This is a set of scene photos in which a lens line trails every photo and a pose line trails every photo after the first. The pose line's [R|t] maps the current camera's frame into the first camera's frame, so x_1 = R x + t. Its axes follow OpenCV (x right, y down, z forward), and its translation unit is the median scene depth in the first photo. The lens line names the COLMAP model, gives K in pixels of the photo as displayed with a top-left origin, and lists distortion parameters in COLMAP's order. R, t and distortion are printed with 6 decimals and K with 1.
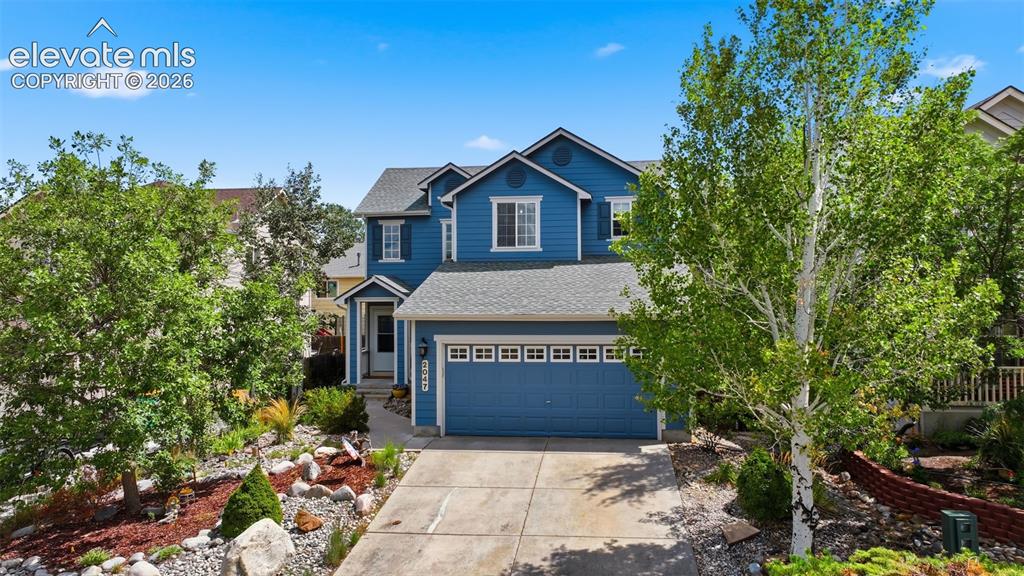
lens RADIAL K [[727.0, 0, 512.0], [0, 727.0, 288.0], [0, 0, 1]] dist [0.004310, 0.001396]
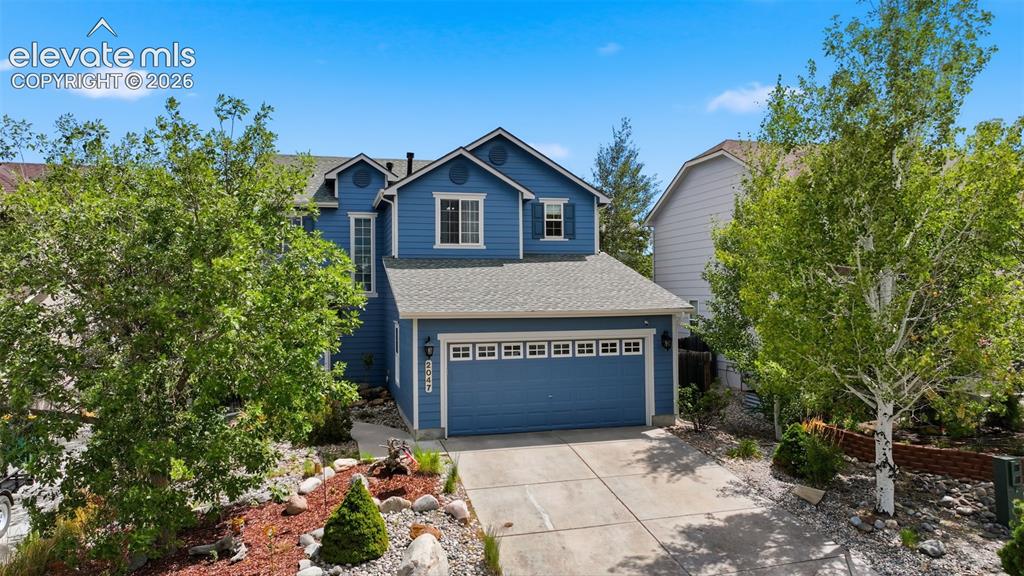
lens RADIAL K [[727.0, 0, 512.0], [0, 727.0, 288.0], [0, 0, 1]] dist [0.004310, 0.001396]
pose [[0.923701, 0.001382, 0.383112, -0.323311], [-0.001084, 0.999999, -0.000995, 0.004223], [-0.383113, 0.000504, 0.923701, 0.061799]]
